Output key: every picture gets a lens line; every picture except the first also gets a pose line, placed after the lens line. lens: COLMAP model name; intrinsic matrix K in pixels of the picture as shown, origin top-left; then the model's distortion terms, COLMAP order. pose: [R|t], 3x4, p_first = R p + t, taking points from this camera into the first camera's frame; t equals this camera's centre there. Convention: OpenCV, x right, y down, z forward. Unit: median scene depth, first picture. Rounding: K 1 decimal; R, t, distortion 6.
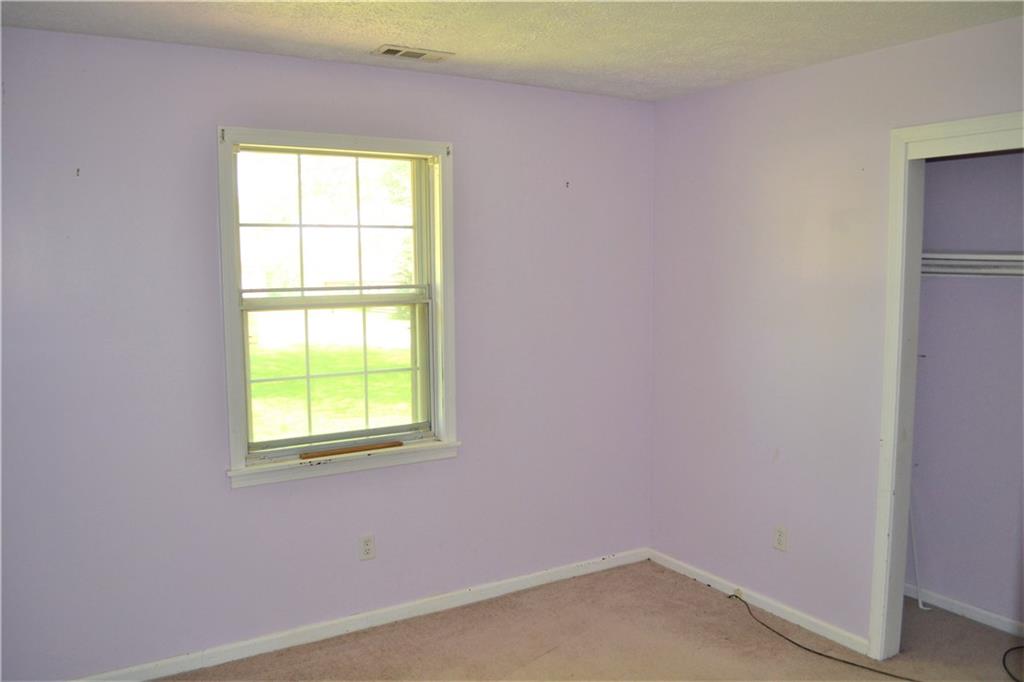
lens RADIAL K [[802.0, 0, 512.0], [0, 802.0, 341.0], [0, 0, 1]] dist [-0.063860, 0.001501]
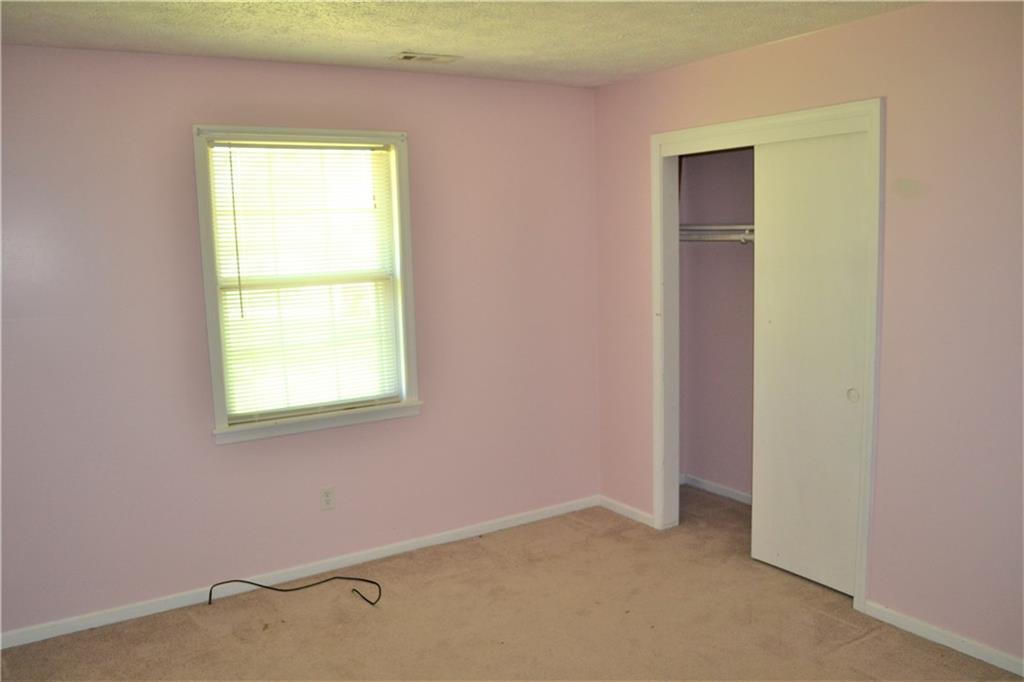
lens RADIAL K [[802.0, 0, 512.0], [0, 802.0, 341.0], [0, 0, 1]] dist [-0.063860, 0.001501]
pose [[0.999616, -0.025574, -0.010638, 0.089090], [0.025888, 0.999200, 0.030480, 0.013032], [0.009850, -0.030744, 0.999479, -0.135770]]
